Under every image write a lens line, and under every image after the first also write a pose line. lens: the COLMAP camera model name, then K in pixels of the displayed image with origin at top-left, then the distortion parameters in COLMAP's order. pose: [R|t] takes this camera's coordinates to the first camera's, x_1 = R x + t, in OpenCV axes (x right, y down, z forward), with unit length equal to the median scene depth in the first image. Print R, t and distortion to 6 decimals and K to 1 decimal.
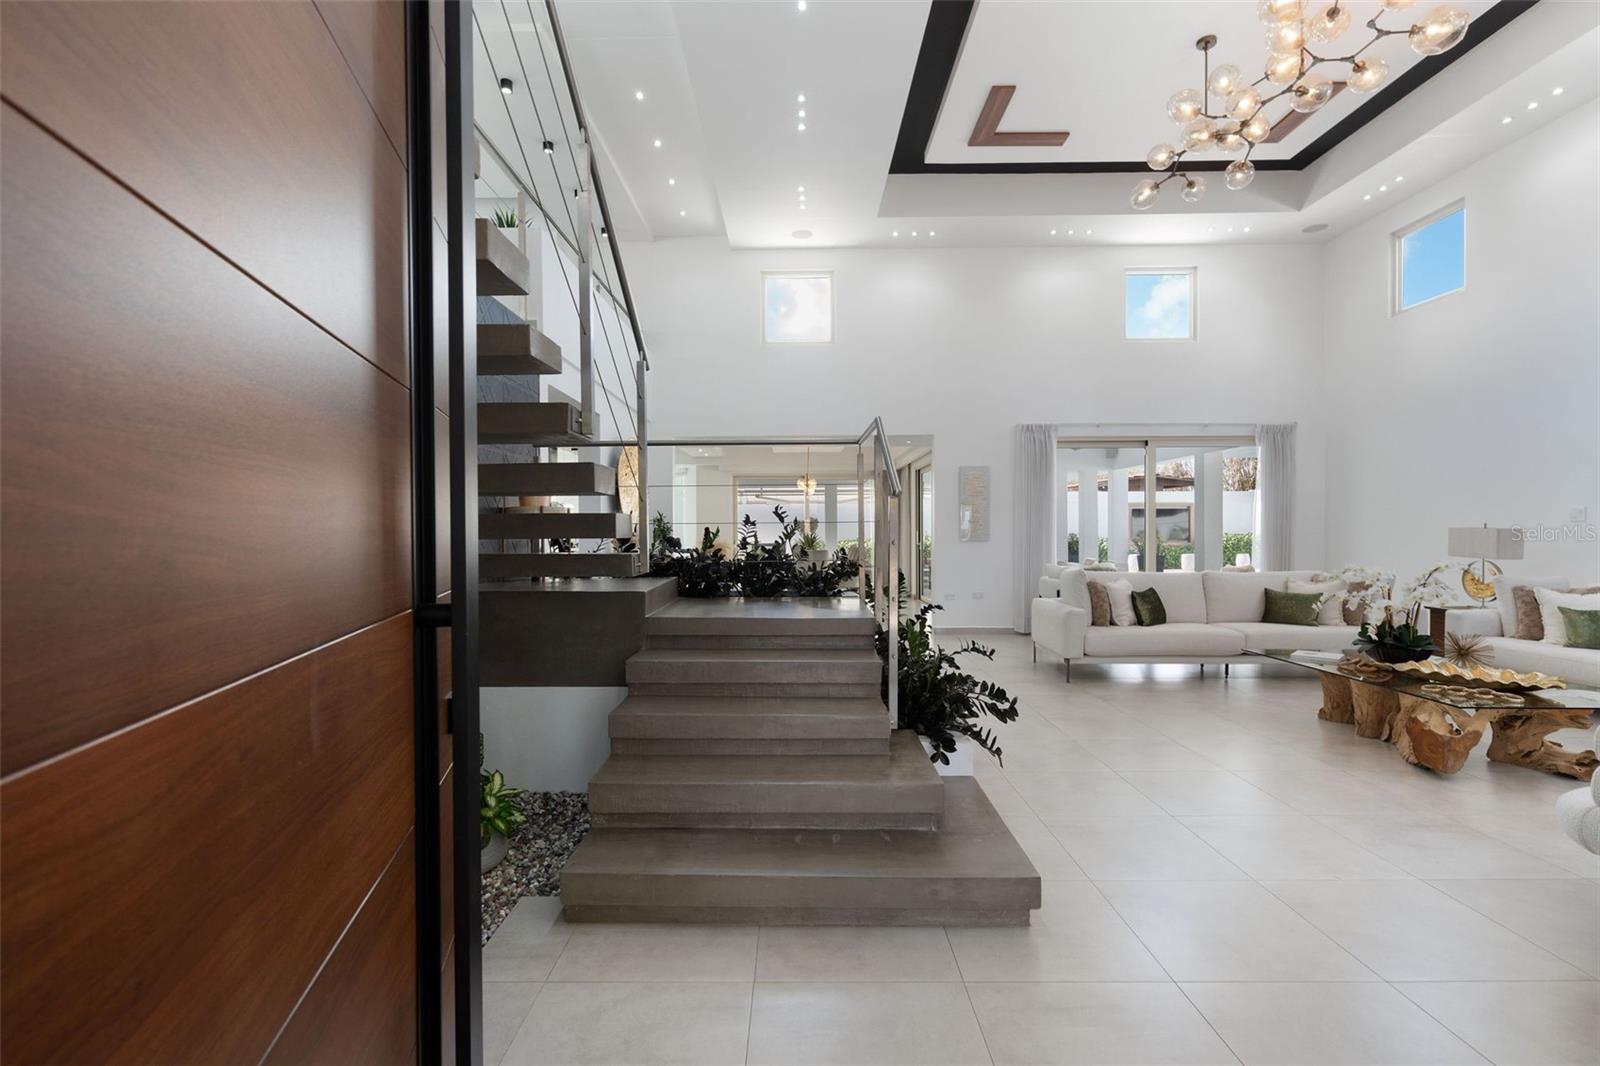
lens RADIAL K [[733.8, 0, 796.8], [0, 733.8, 534.7], [0, 0, 1]] dist [0.002858, 0.000784]
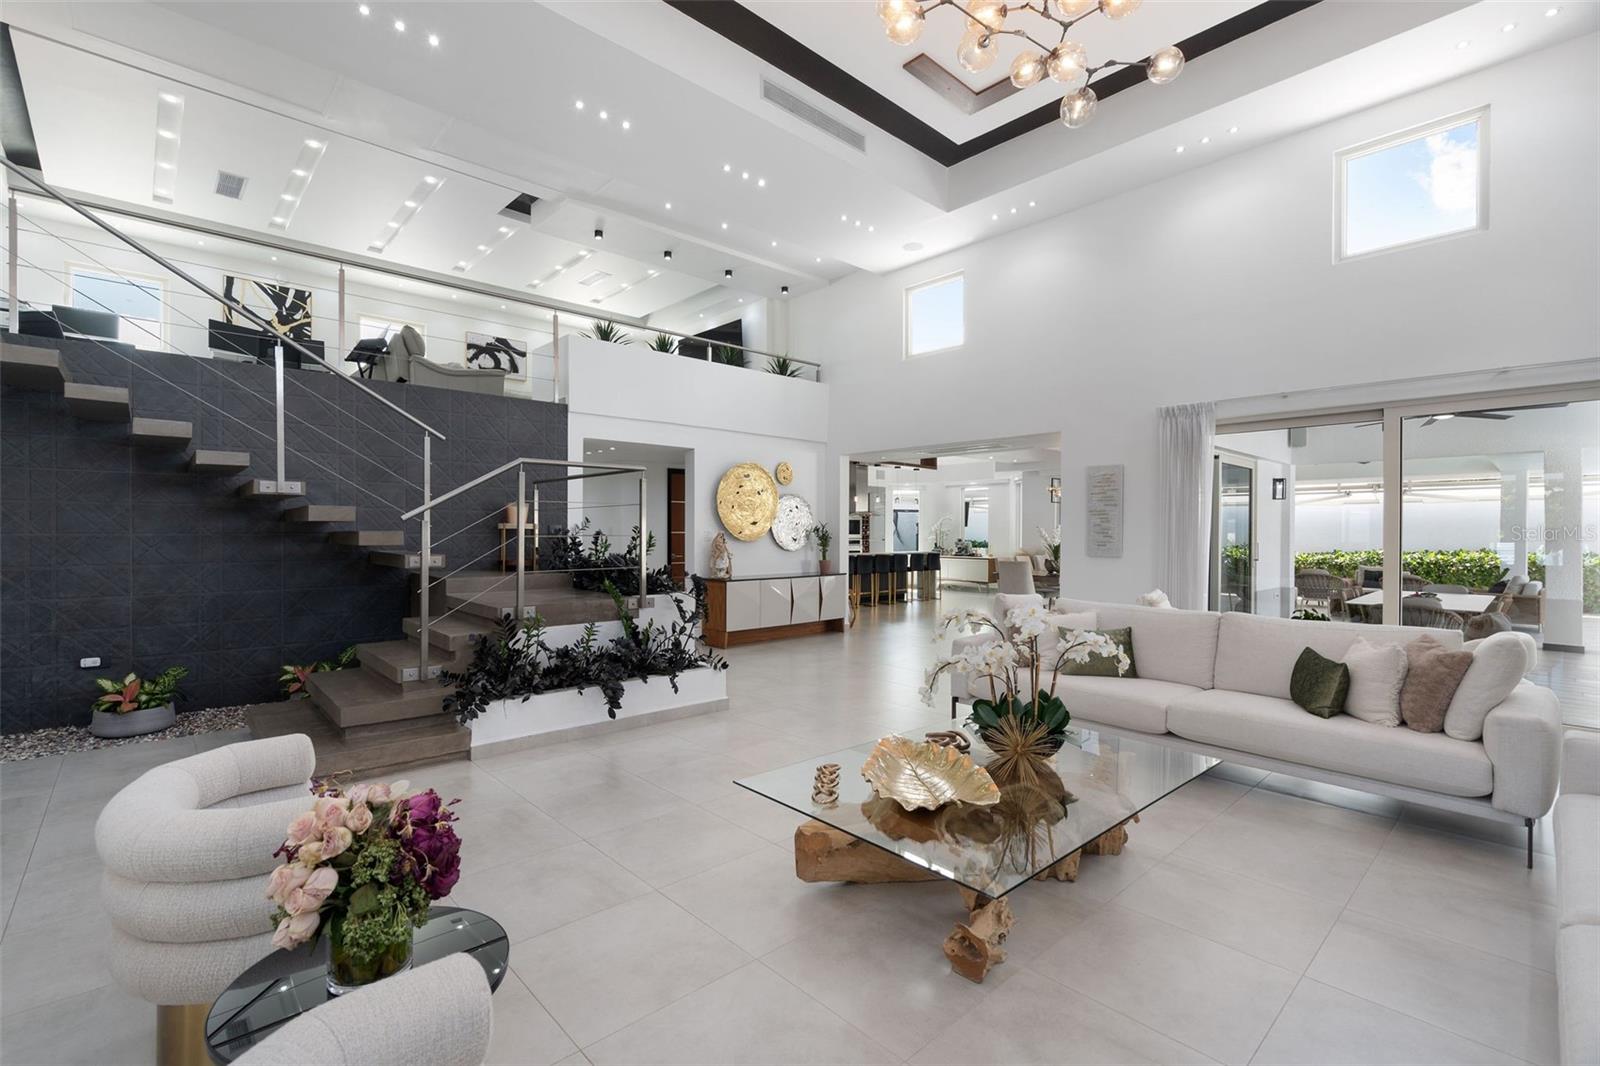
lens RADIAL K [[715.8, 0, 791.7], [0, 715.8, 534.5], [0, 0, 1]] dist [-0.002249, 0.000929]
pose [[0.676875, 0.012864, -0.735985, 0.909141], [-0.014922, 0.999882, 0.003753, -0.021824], [0.735947, 0.008442, 0.676987, 0.313682]]
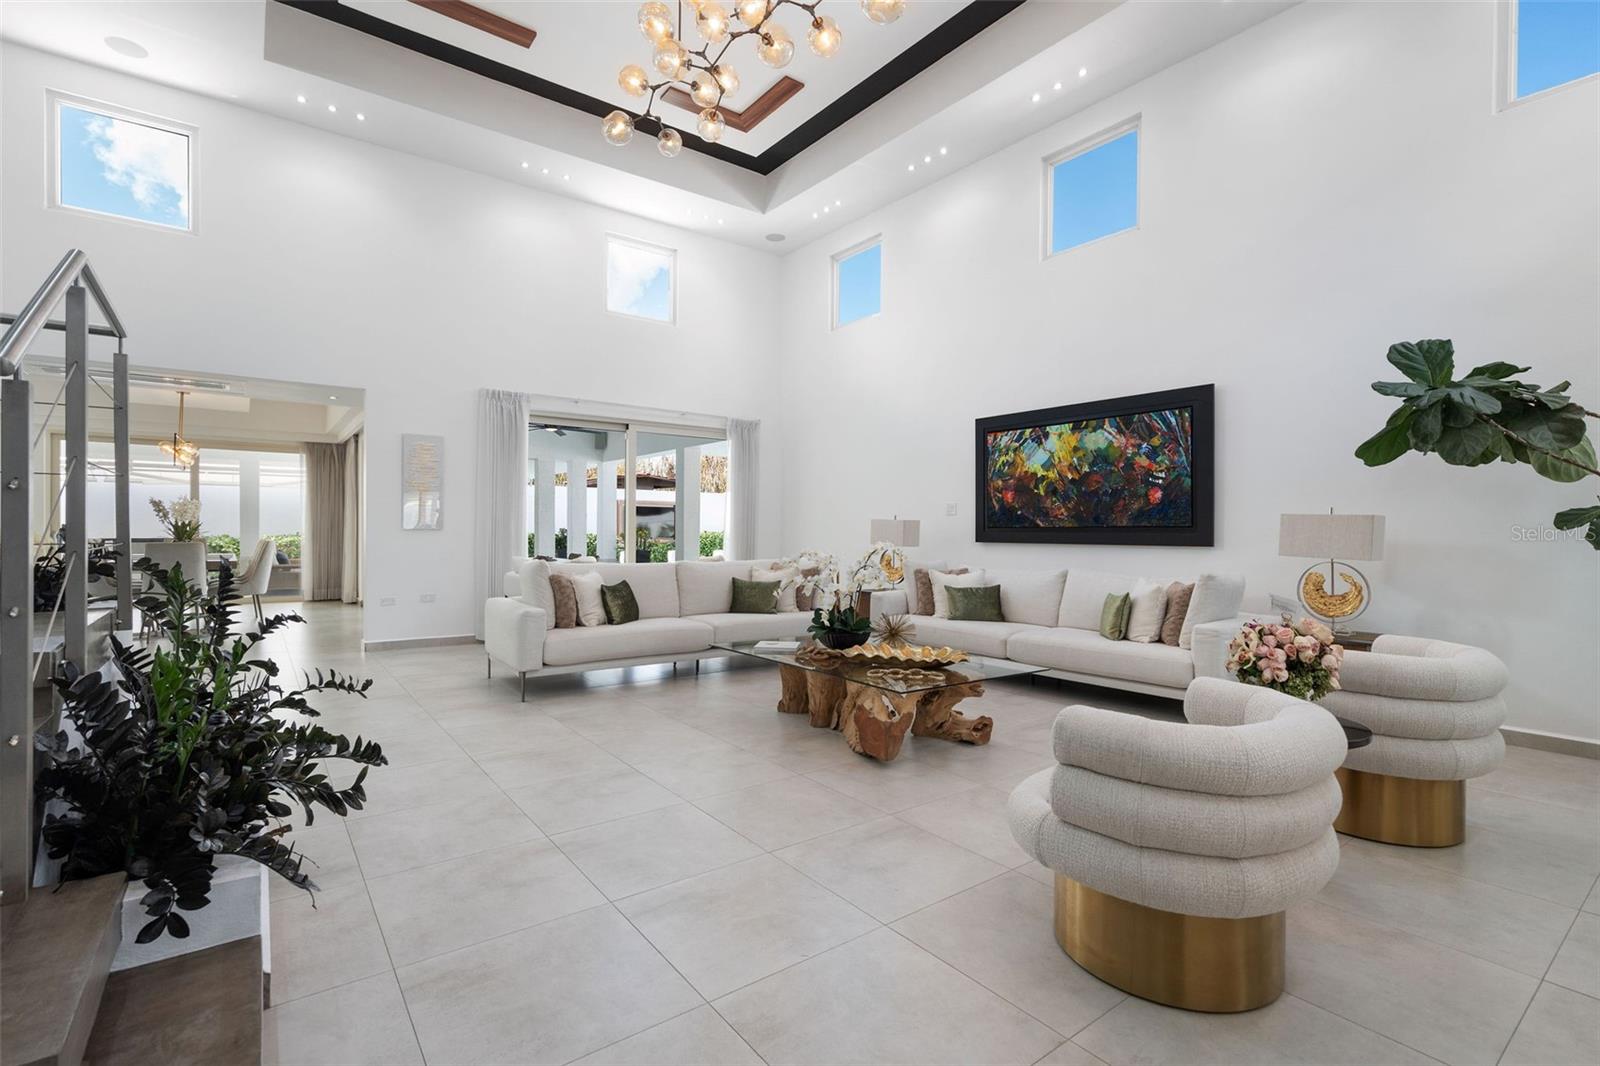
lens RADIAL K [[735.3, 0, 791.4], [0, 735.3, 539.3], [0, 0, 1]] dist [-0.001841, 0.000399]
pose [[0.800892, 0.004349, 0.598793, 0.131459], [-0.007709, 0.999966, 0.003048, 0.020885], [-0.598759, -0.007057, 0.800898, 0.196509]]
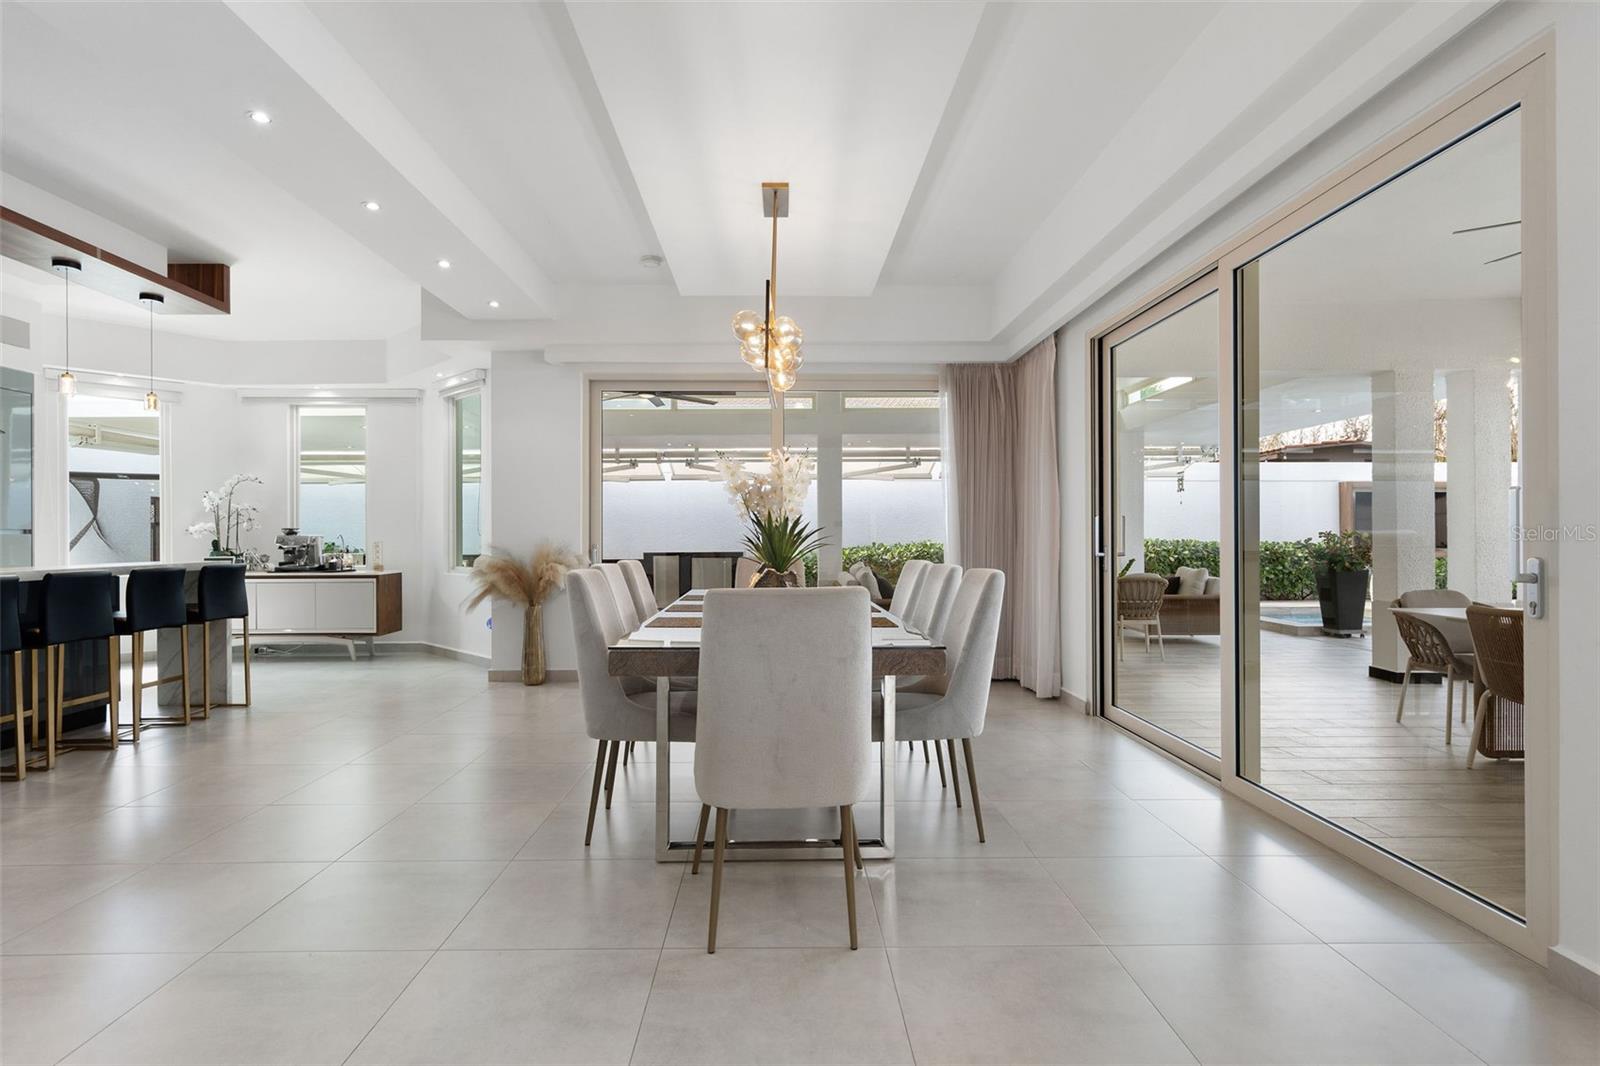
lens RADIAL K [[807.3, 0, 792.8], [0, 807.3, 533.7], [0, 0, 1]] dist [0.001444, 0.000158]
pose [[0.999814, 0.001696, 0.019229, 0.035802], [-0.001481, 0.999936, -0.011203, 0.017159], [-0.019247, 0.011173, 0.999752, 1.443504]]
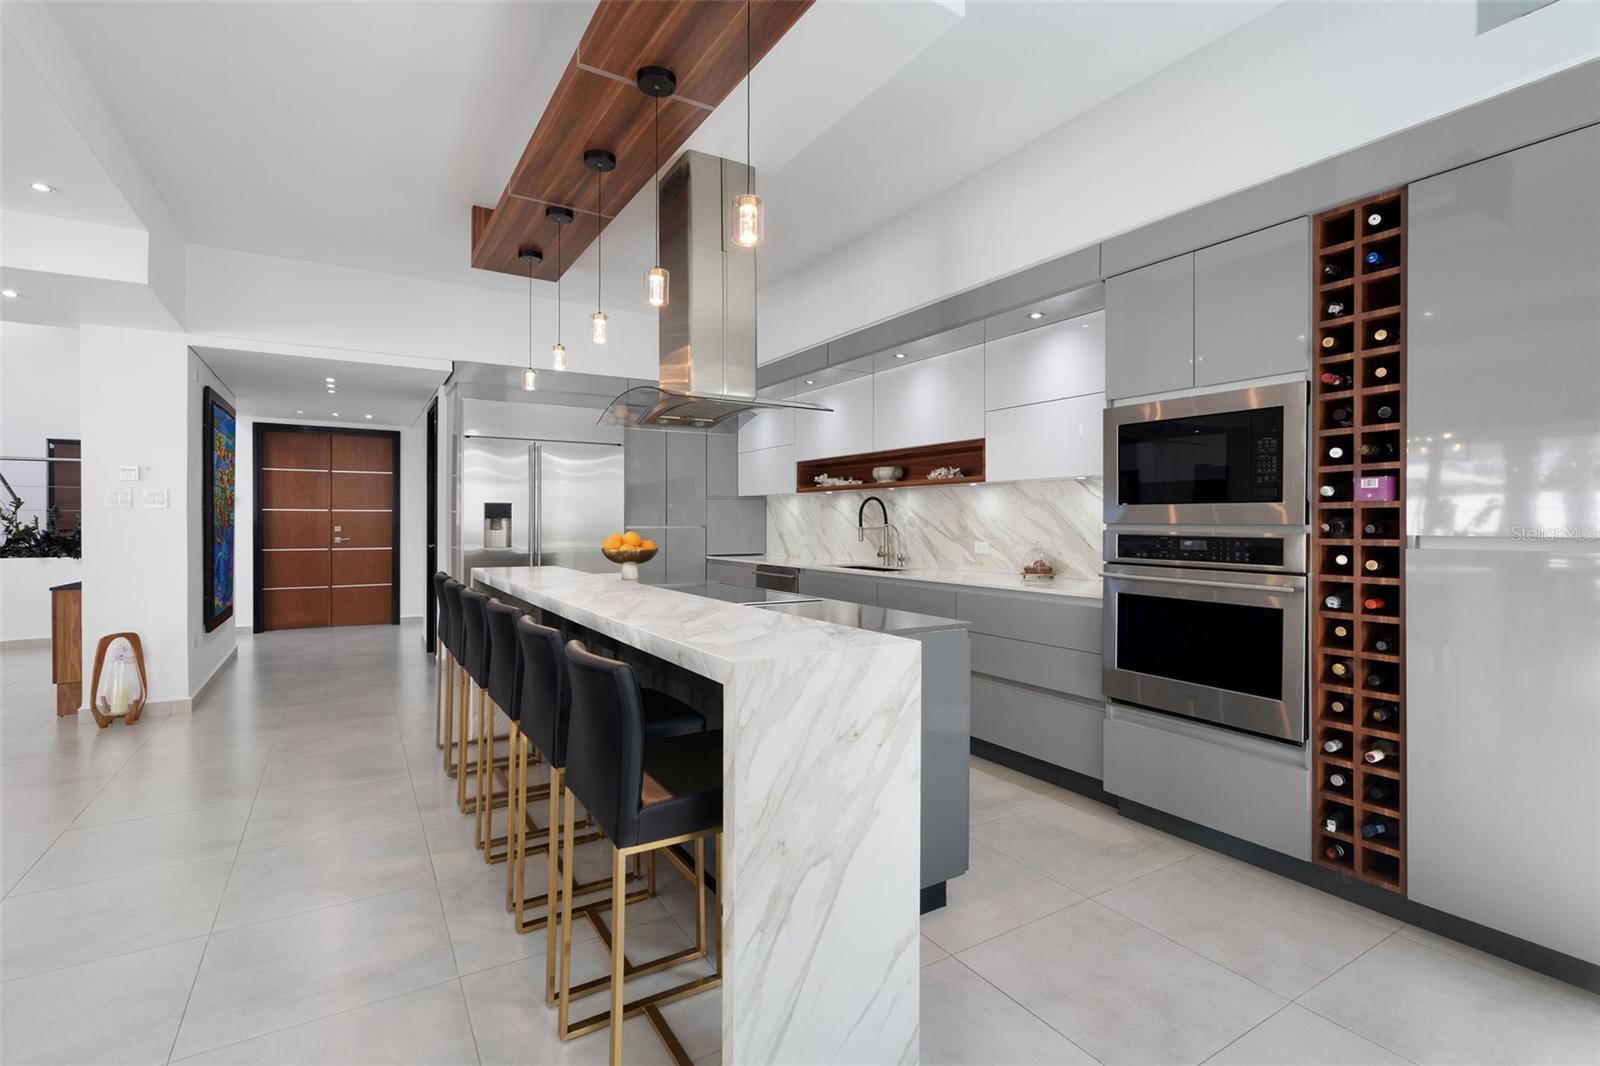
lens RADIAL K [[735.3, 0, 794.3], [0, 735.3, 526.4], [0, 0, 1]] dist [-0.001233, 0.000267]
pose [[-0.855056, 0.008146, -0.518471, -0.490041], [-0.002375, 0.999805, 0.019626, -0.009589], [0.518530, 0.018013, -0.854870, 2.605674]]
